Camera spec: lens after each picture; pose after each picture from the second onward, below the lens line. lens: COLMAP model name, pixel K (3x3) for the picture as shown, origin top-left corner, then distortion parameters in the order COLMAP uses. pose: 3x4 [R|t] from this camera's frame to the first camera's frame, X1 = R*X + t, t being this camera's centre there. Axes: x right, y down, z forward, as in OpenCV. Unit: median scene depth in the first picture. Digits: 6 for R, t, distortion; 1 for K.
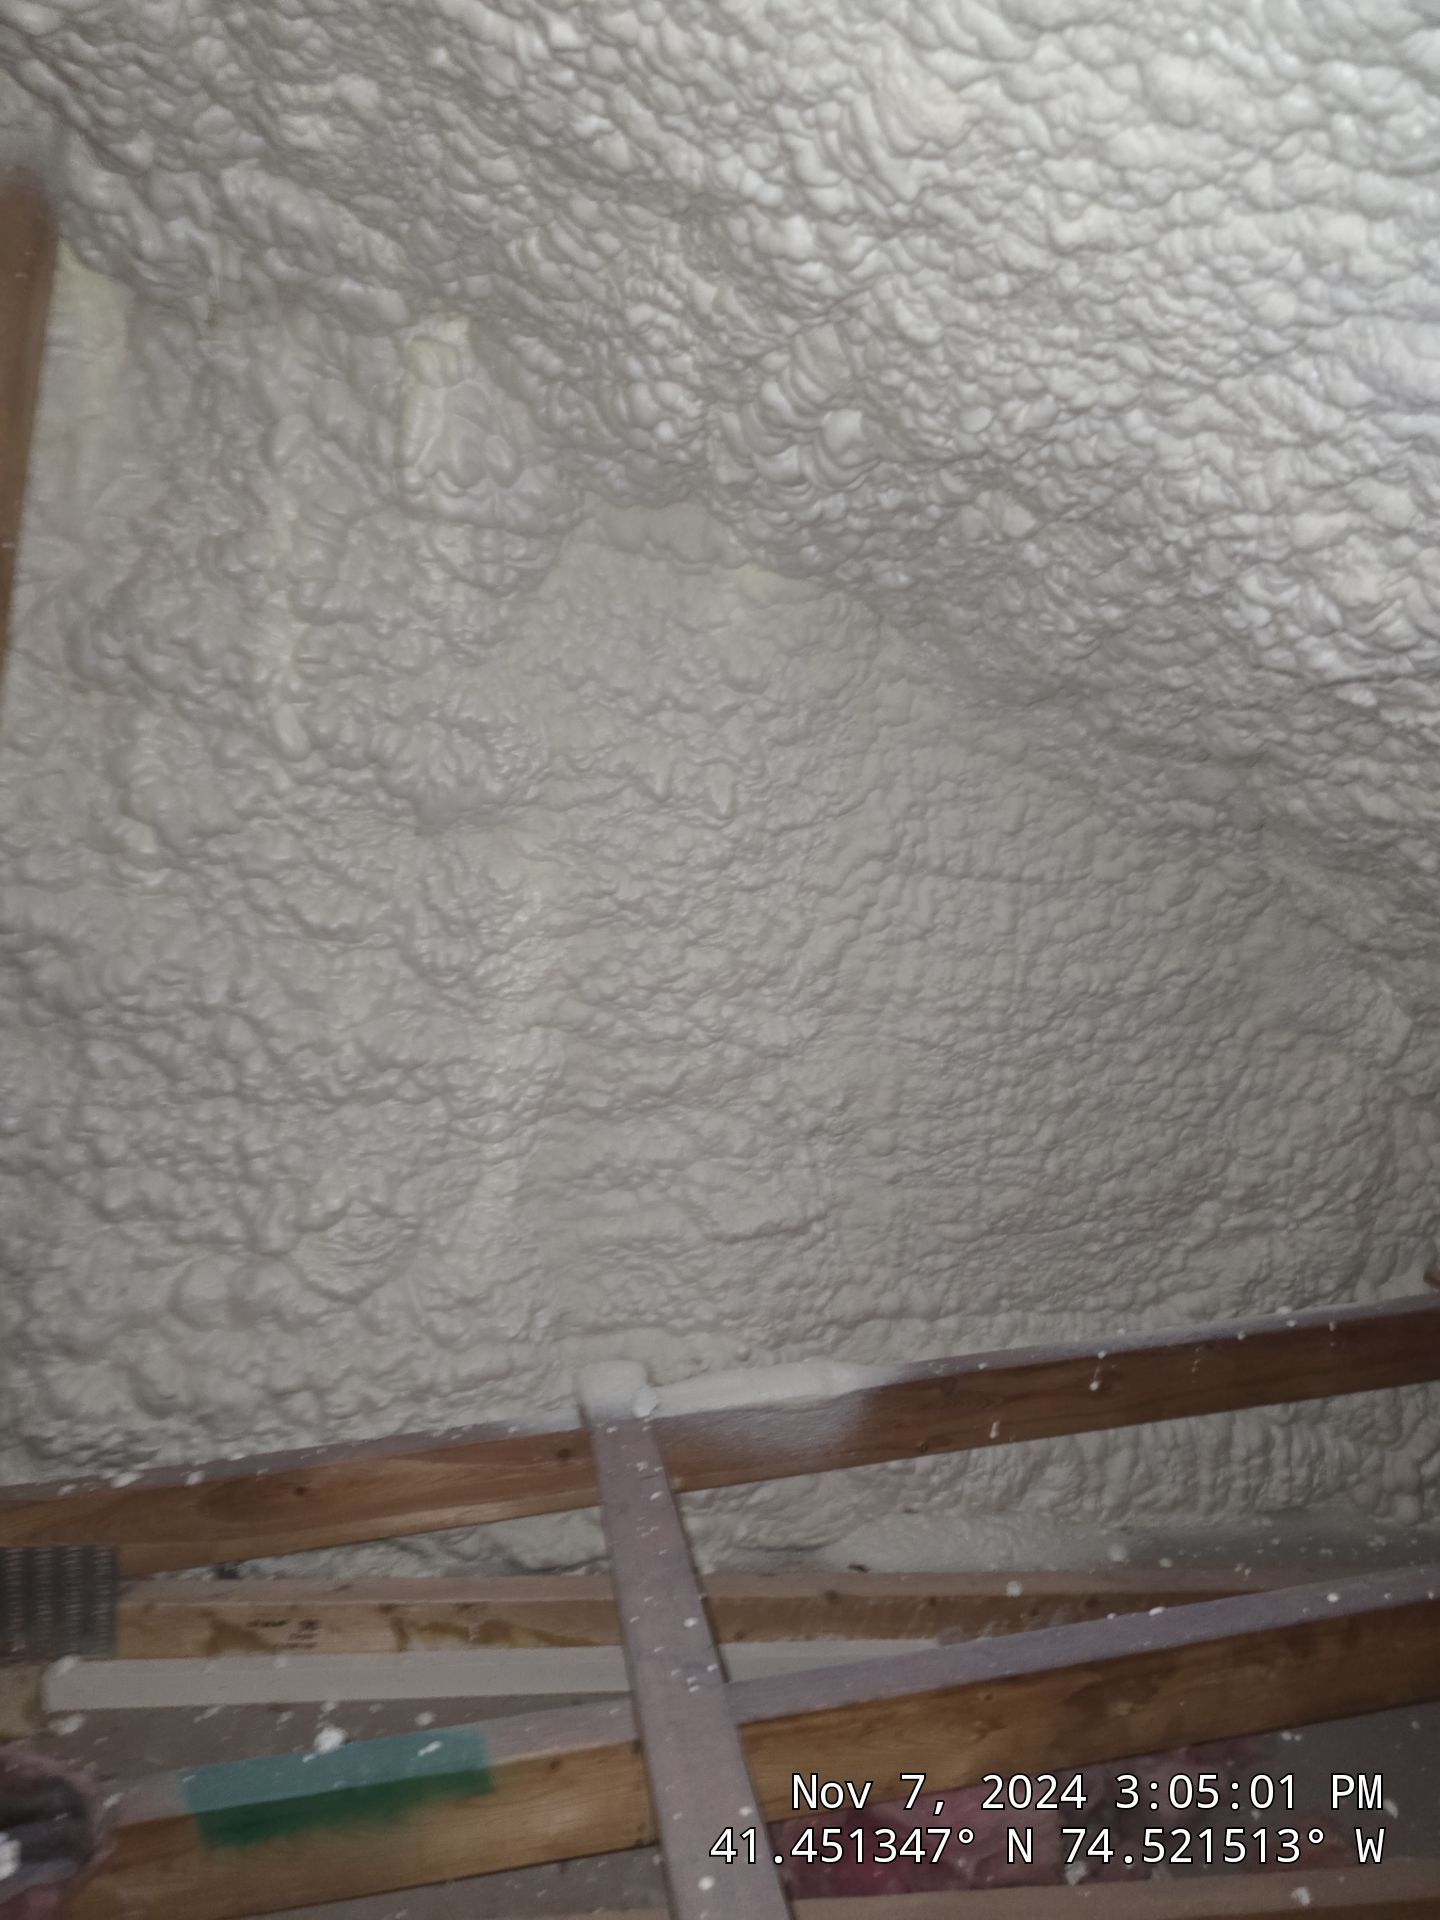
lens RADIAL K [[1257.5, 0, 716.0], [0, 1257.5, 967.7], [0, 0, 1]] dist [0.050711, -0.062092]
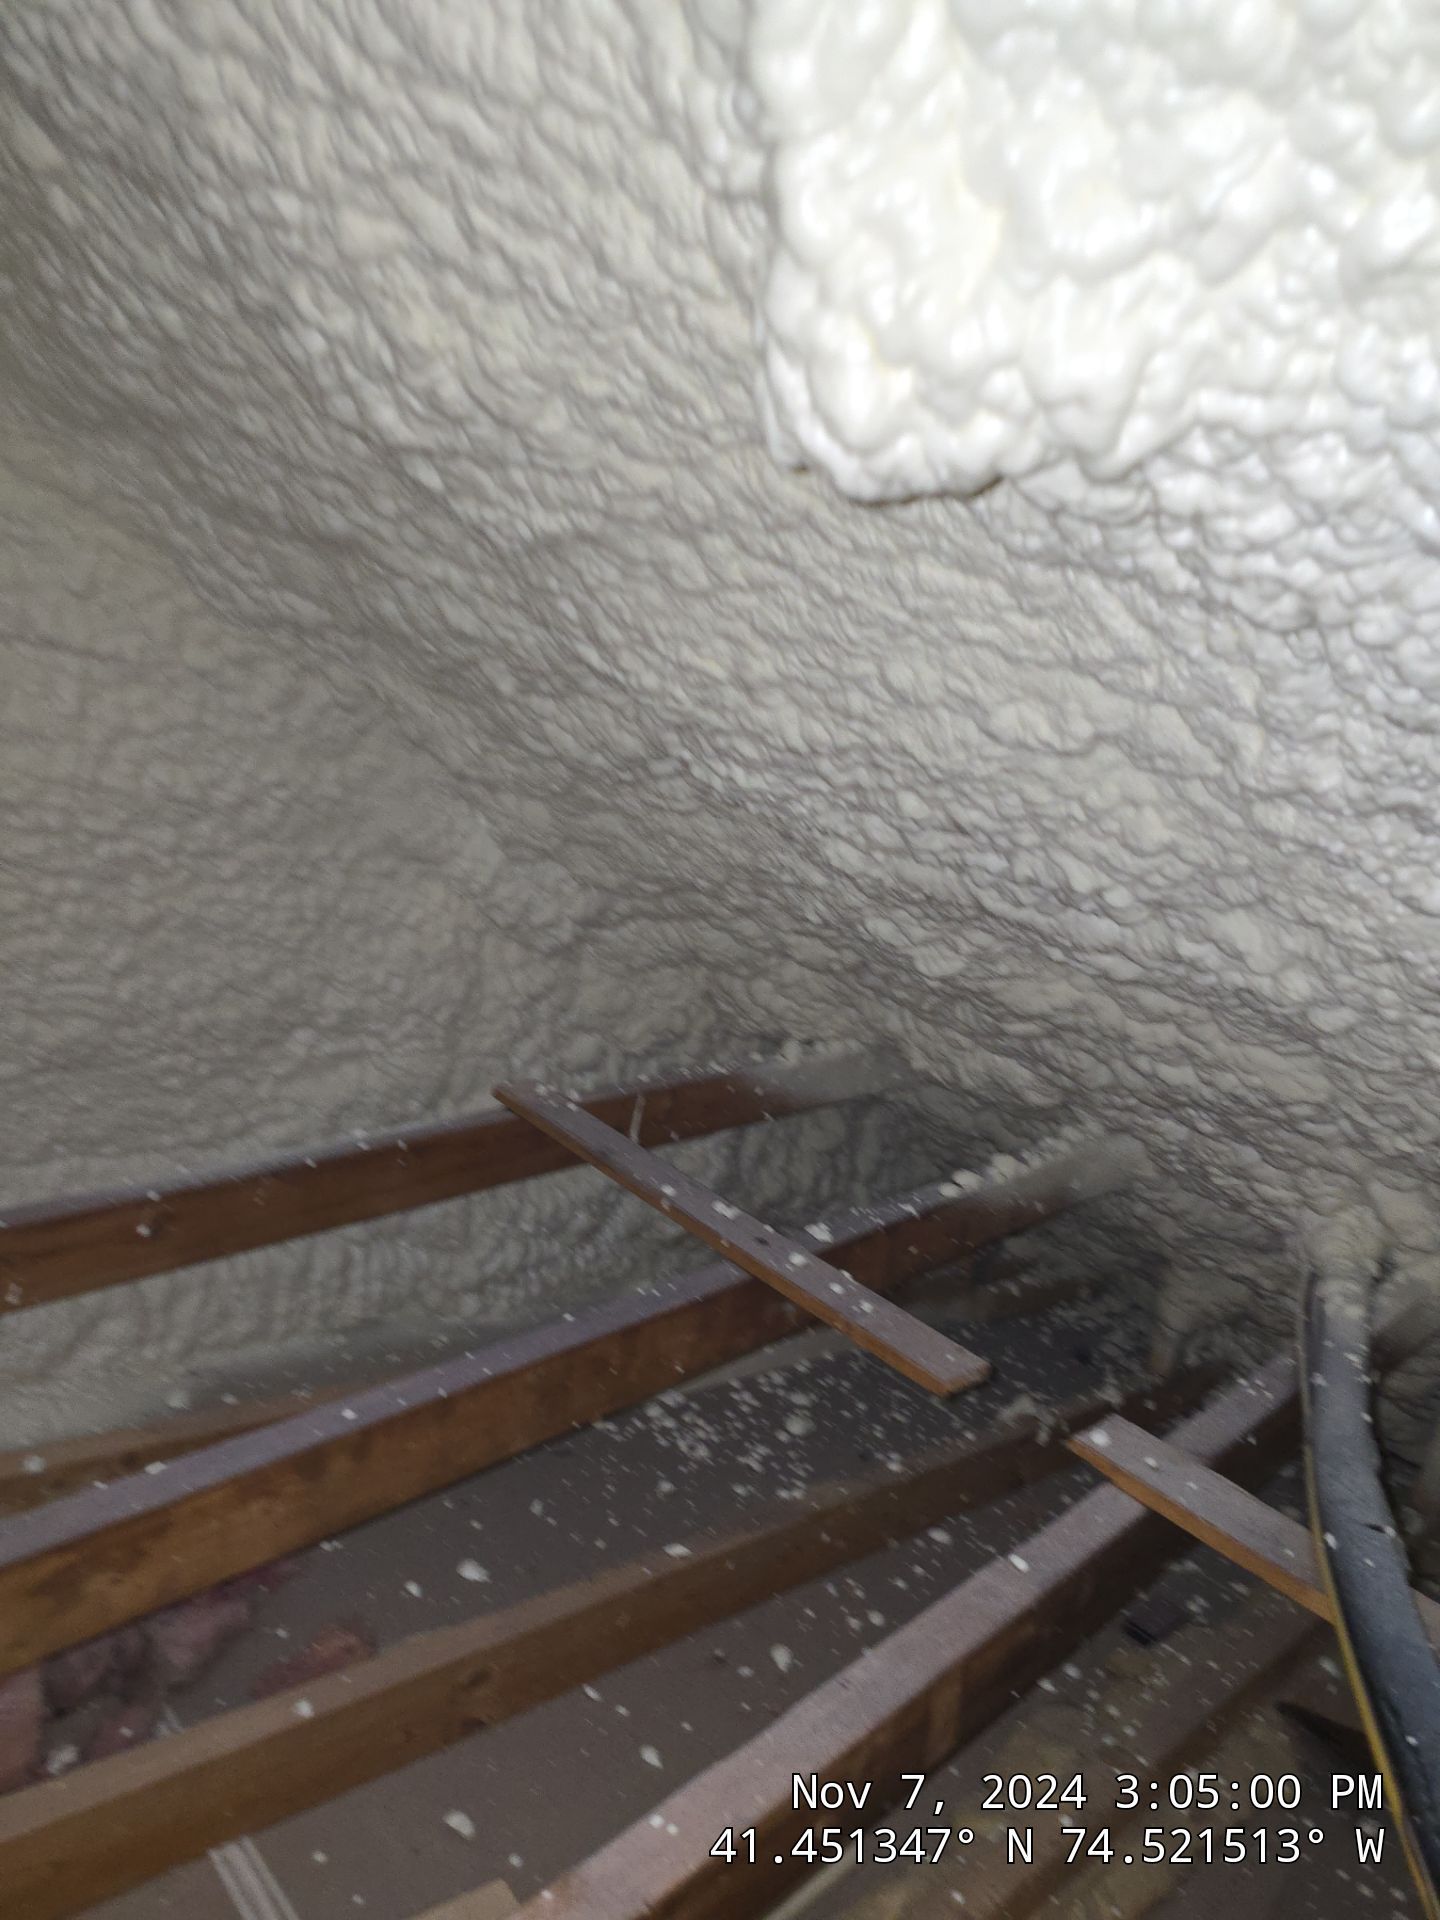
lens RADIAL K [[1257.5, 0, 716.0], [0, 1257.5, 967.7], [0, 0, 1]] dist [0.050711, -0.062092]
pose [[0.808383, 0.010597, 0.588562, 0.105720], [-0.083141, 0.991871, 0.096334, 0.026902], [-0.582757, -0.126808, 0.802692, 0.069947]]
